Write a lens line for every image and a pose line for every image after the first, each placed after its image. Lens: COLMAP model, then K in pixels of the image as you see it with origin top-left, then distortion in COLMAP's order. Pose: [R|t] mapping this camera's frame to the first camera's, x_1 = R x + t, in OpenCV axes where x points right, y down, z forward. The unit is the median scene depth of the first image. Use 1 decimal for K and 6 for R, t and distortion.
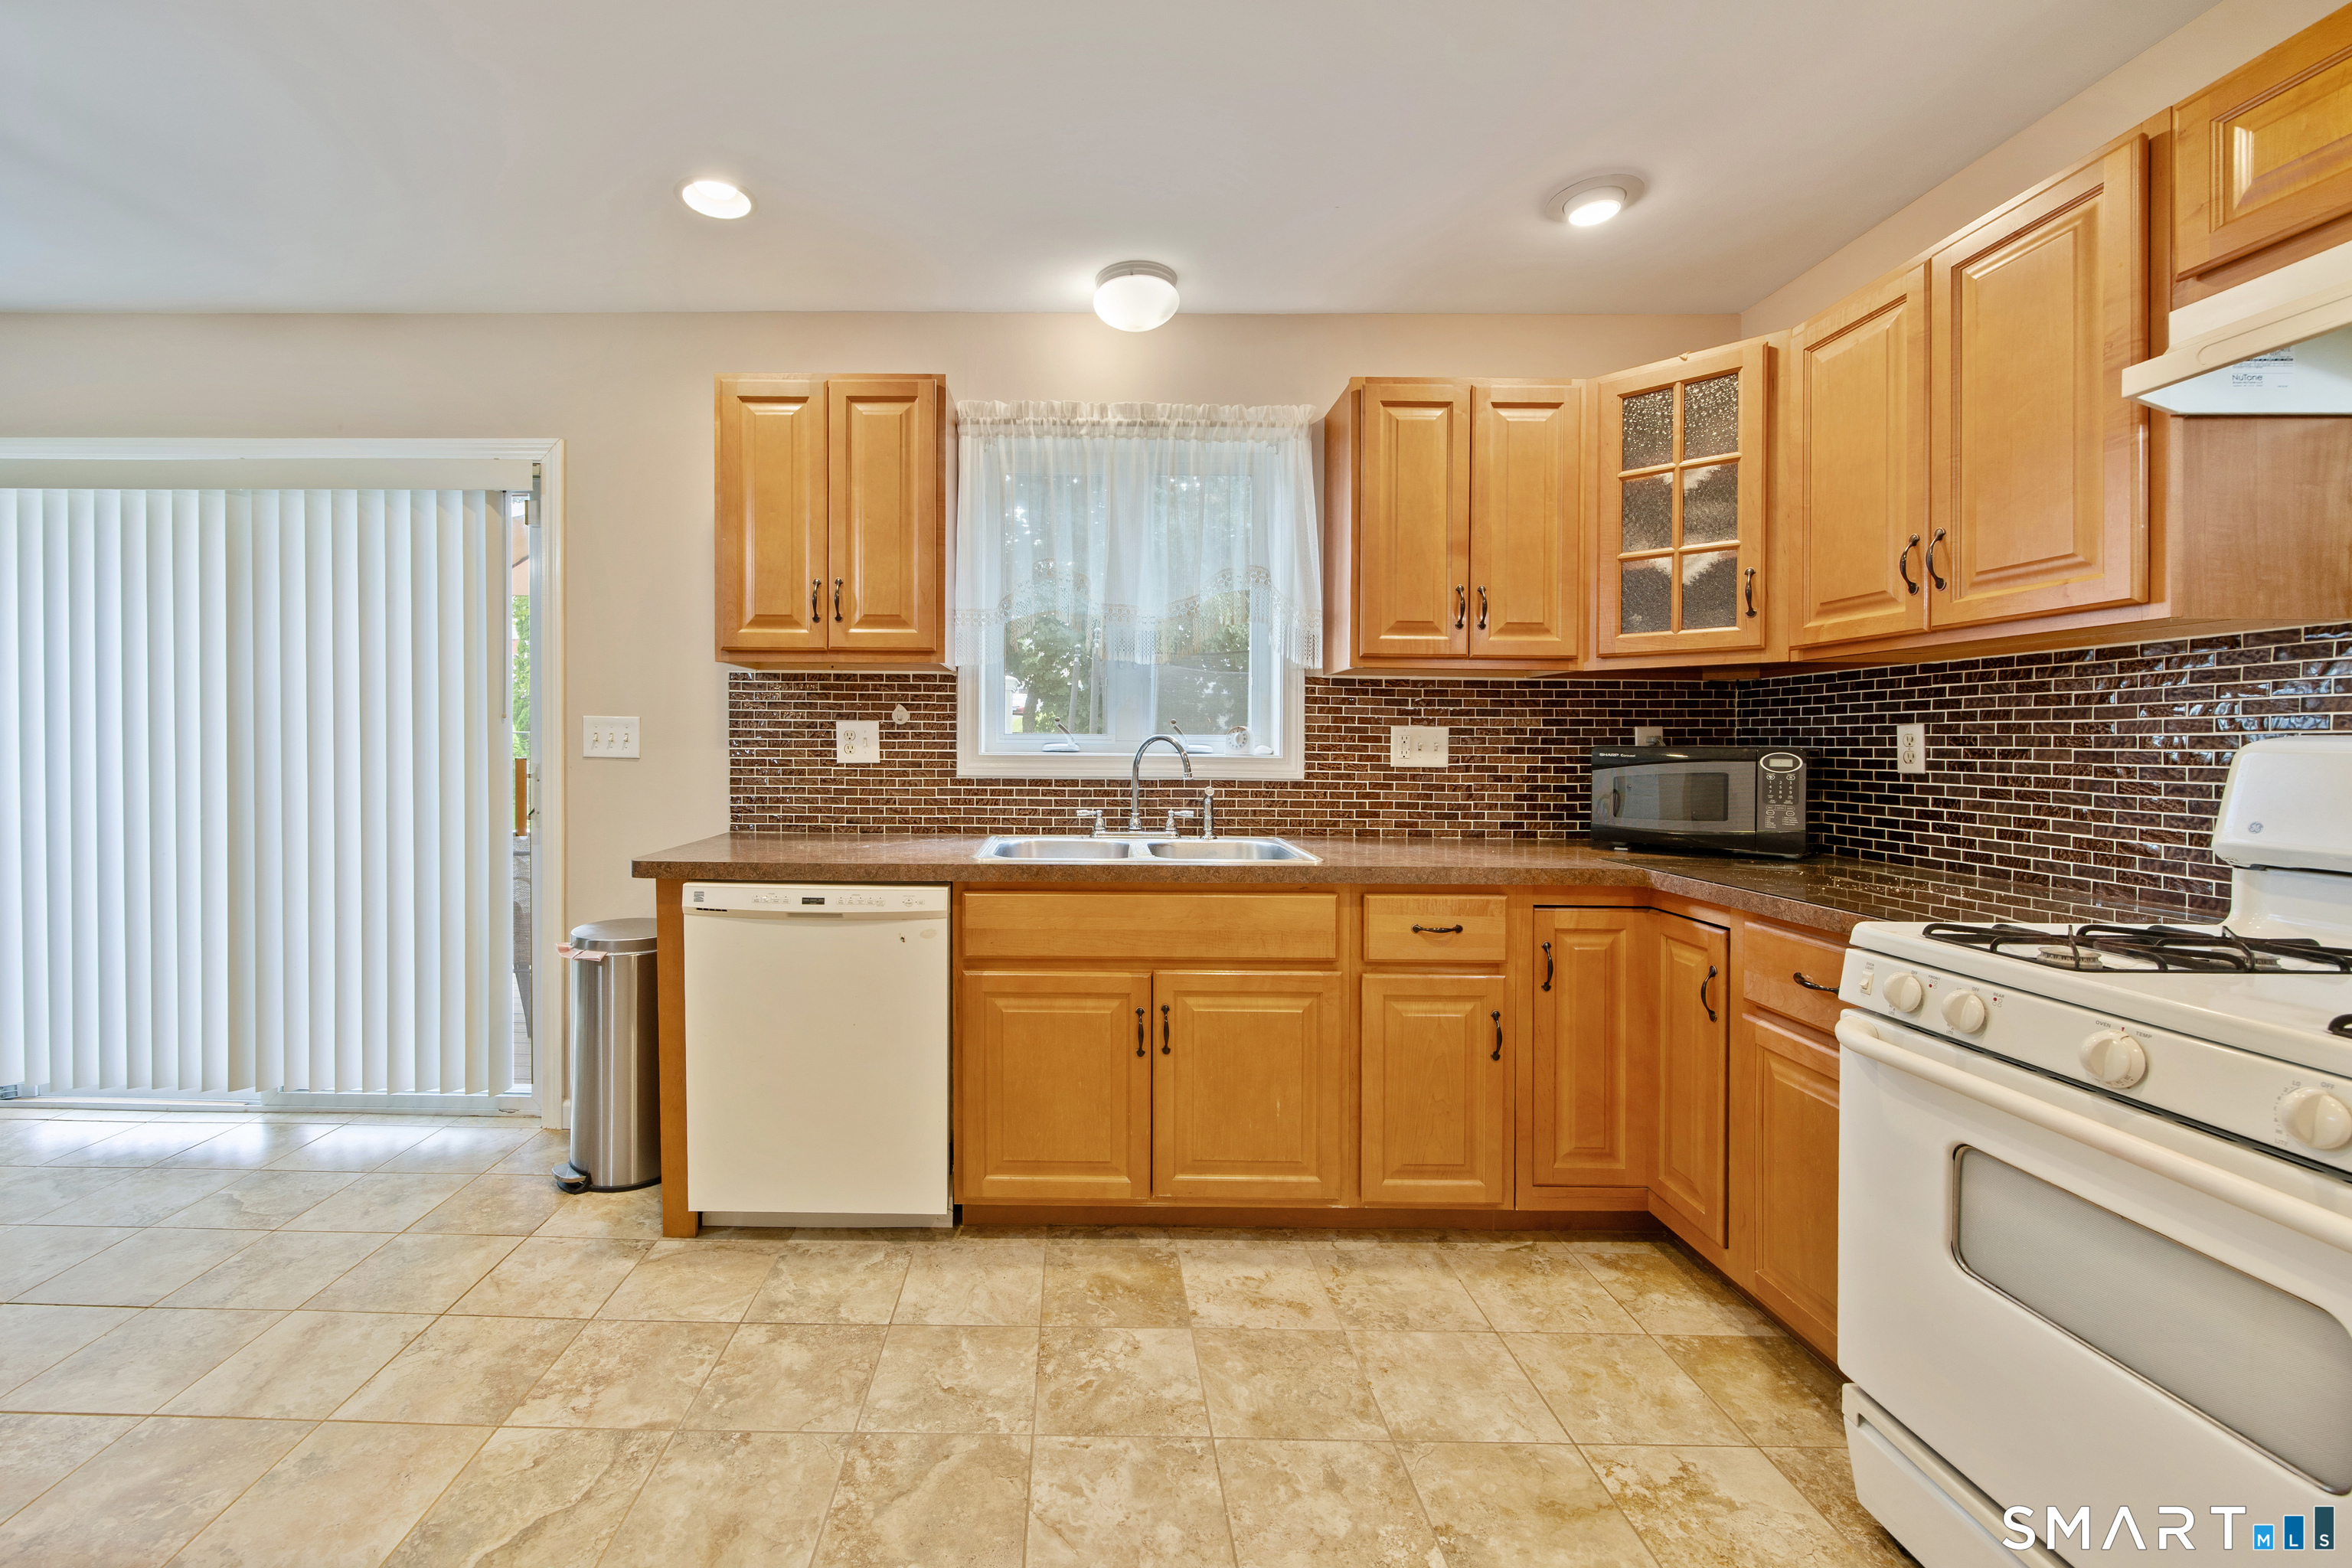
lens RADIAL K [[926.2, 0, 1183.4], [0, 926.2, 766.5], [0, 0, 1]] dist [-0.000869, -0.000044]
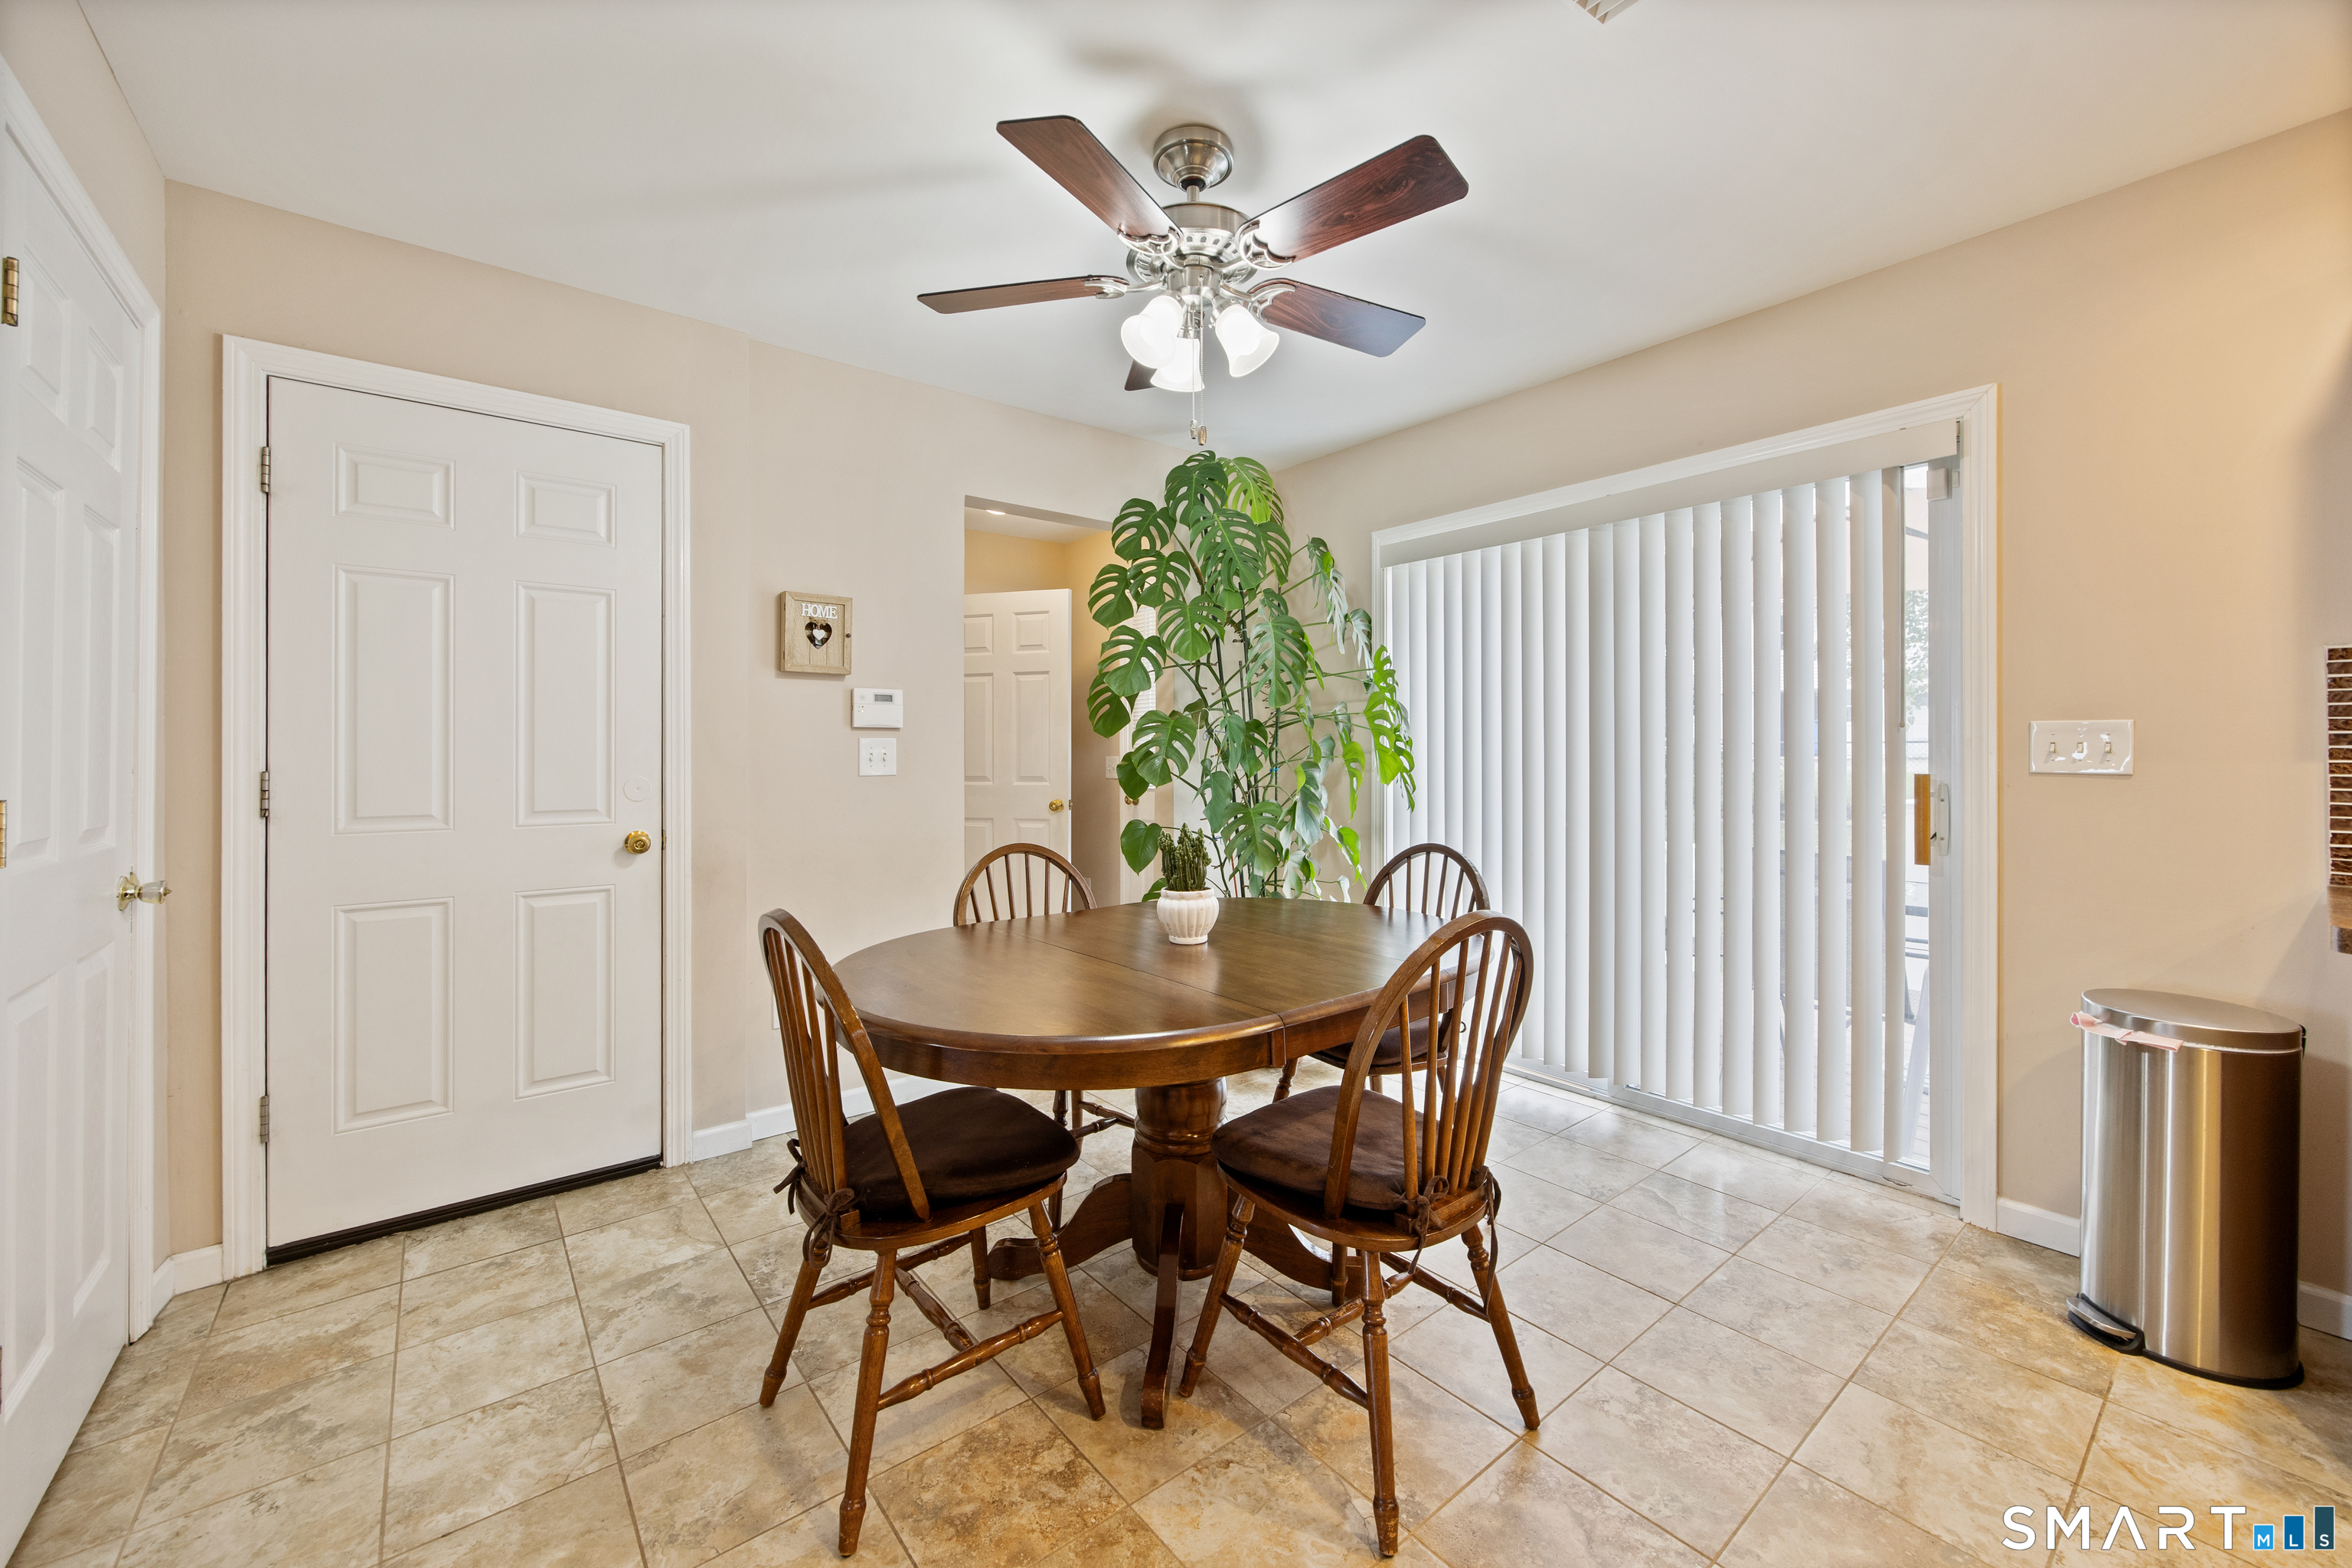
lens RADIAL K [[926.2, 0, 1183.4], [0, 926.2, 766.5], [0, 0, 1]] dist [-0.000869, -0.000044]
pose [[0.635801, 0.000810, -0.771853, -0.496986], [-0.008727, 0.999943, -0.006140, -0.004532], [0.771804, 0.010640, 0.635771, -0.067794]]
